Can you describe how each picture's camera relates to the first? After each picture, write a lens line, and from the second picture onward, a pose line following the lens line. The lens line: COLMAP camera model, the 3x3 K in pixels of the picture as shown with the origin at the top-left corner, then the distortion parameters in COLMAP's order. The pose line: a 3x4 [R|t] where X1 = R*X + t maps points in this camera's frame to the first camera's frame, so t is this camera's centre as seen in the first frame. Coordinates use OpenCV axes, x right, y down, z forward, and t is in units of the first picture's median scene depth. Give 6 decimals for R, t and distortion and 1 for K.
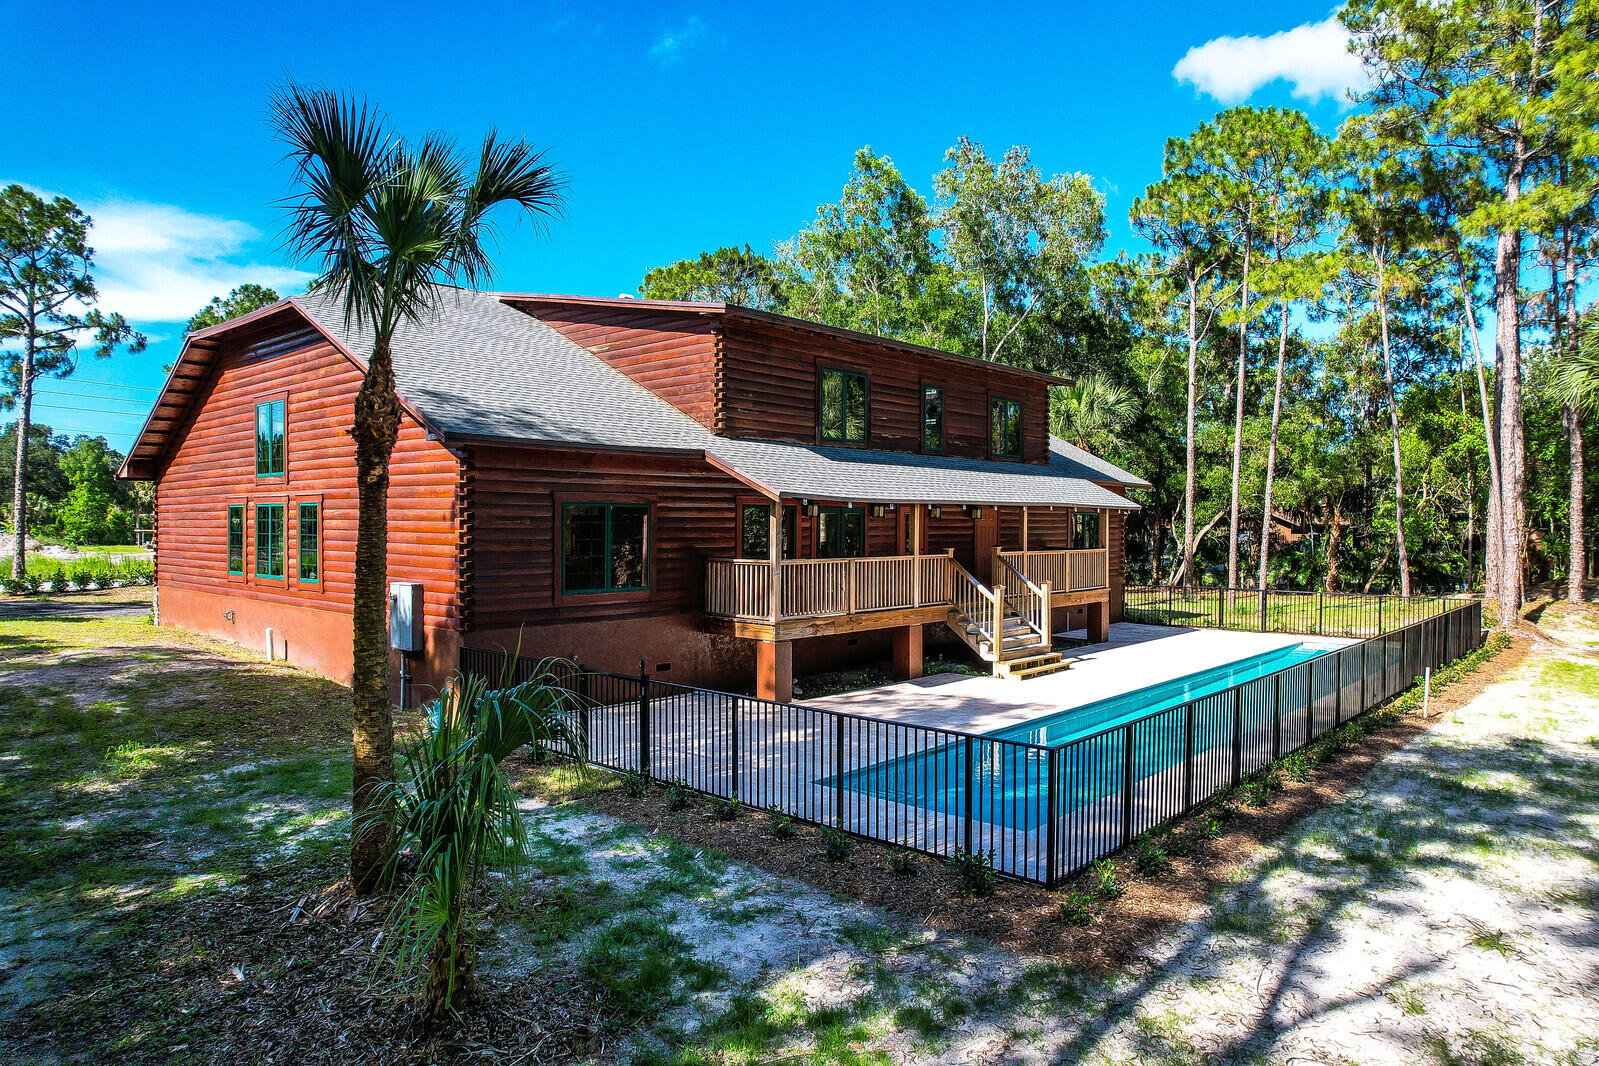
lens RADIAL K [[1019.1, 0, 805.6], [0, 1019.1, 532.0], [0, 0, 1]] dist [-0.078725, 0.070451]
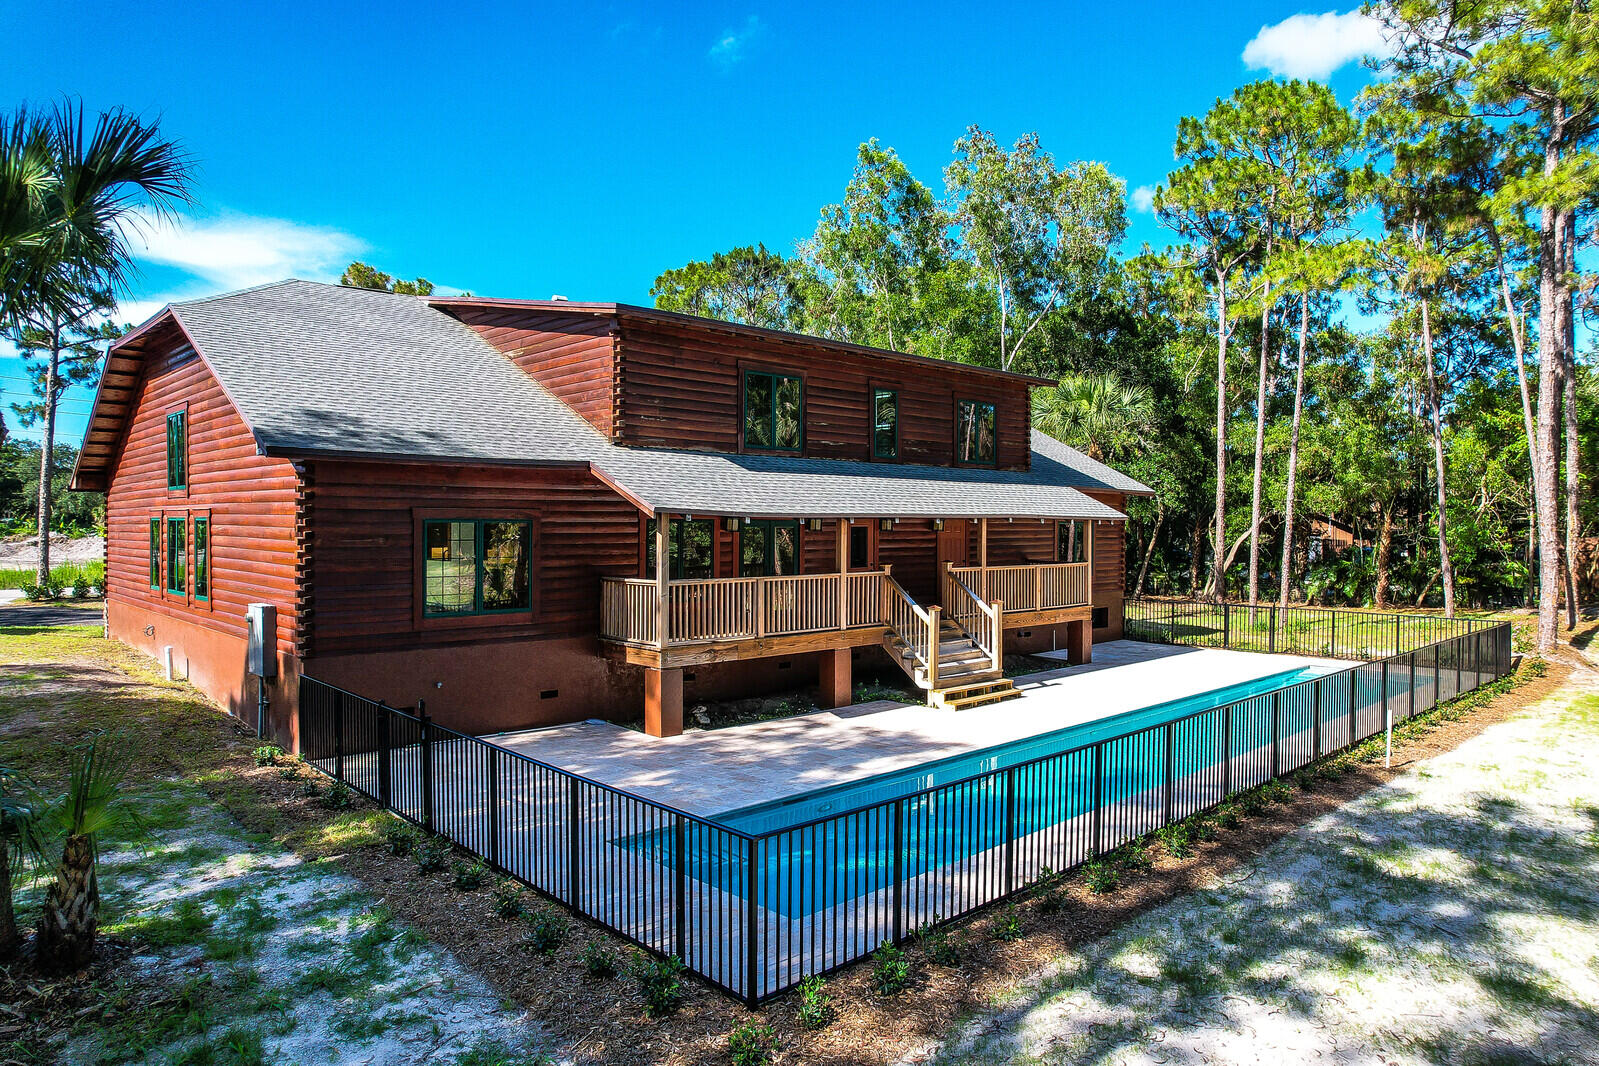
lens RADIAL K [[1019.1, 0, 804.4], [0, 1019.1, 533.8], [0, 0, 1]] dist [-0.078725, 0.070451]
pose [[0.997112, 0.000741, -0.075936, 0.139578], [-0.000749, 1.000000, -0.000082, -0.012147], [0.075936, 0.000138, 0.997113, 0.077196]]
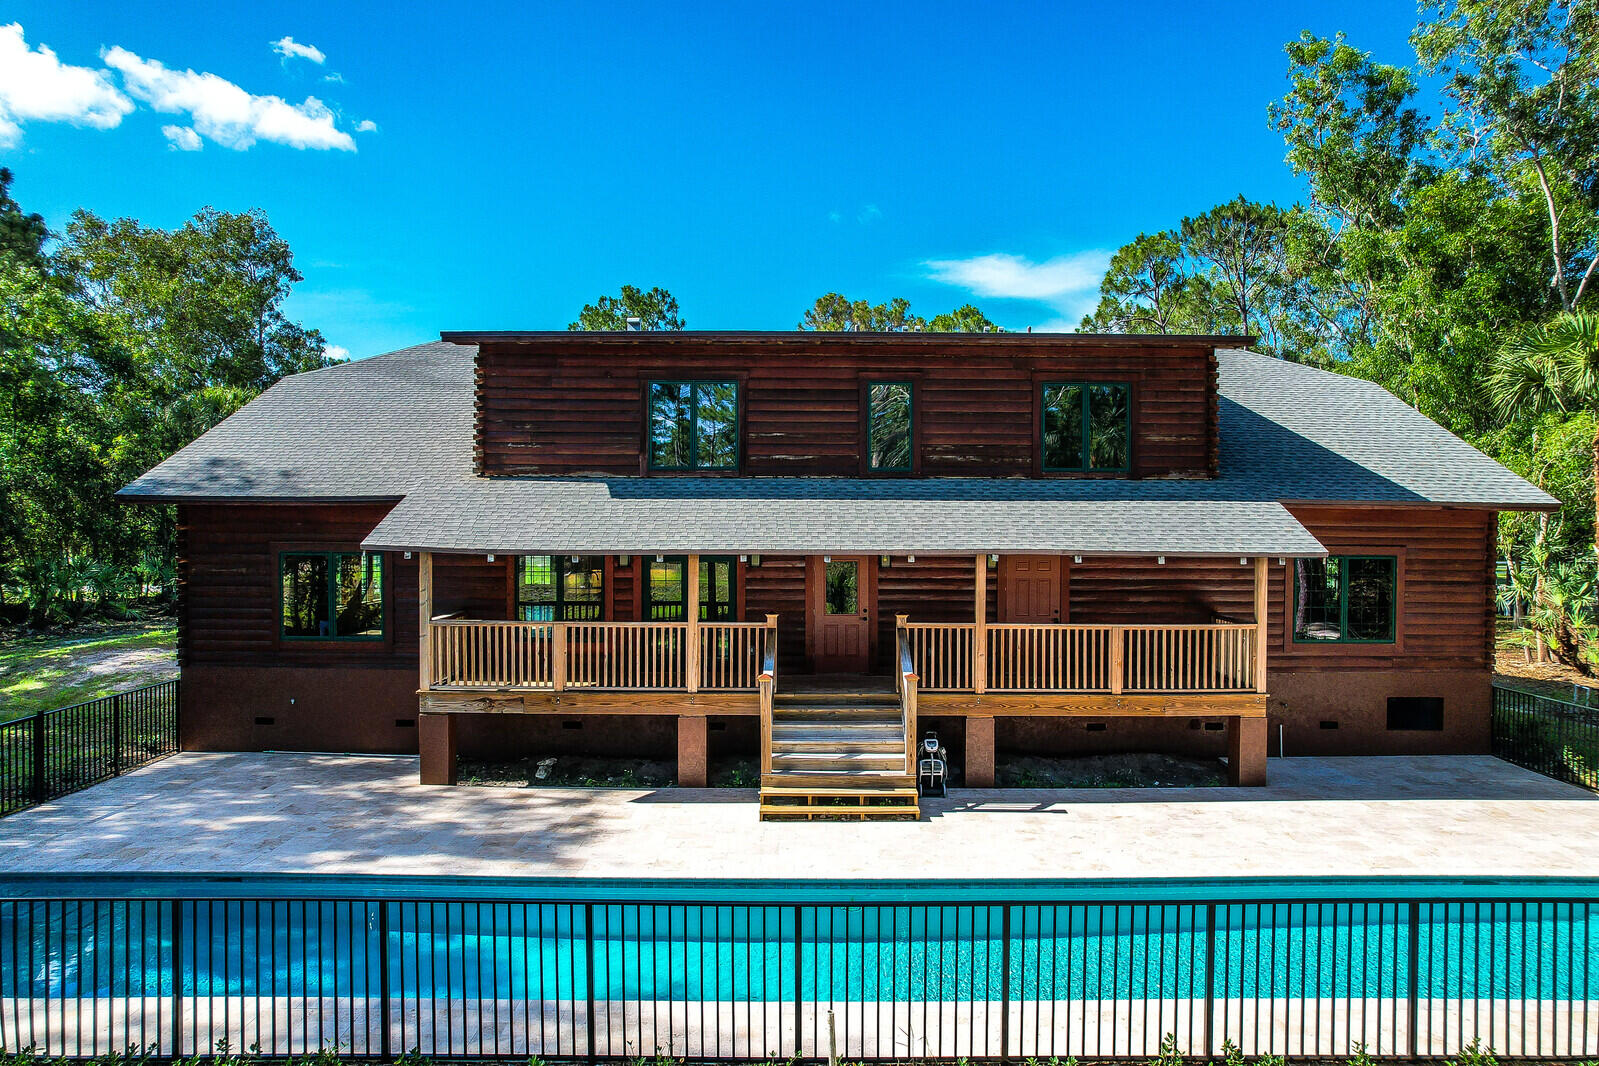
lens RADIAL K [[1019.1, 0, 834.4], [0, 1019.1, 538.5], [0, 0, 1]] dist [-0.078725, 0.070451]
pose [[0.677152, 0.009946, -0.735776, 0.703348], [-0.009735, 0.999942, 0.004557, -0.041310], [0.735778, 0.004077, 0.677210, 0.558459]]
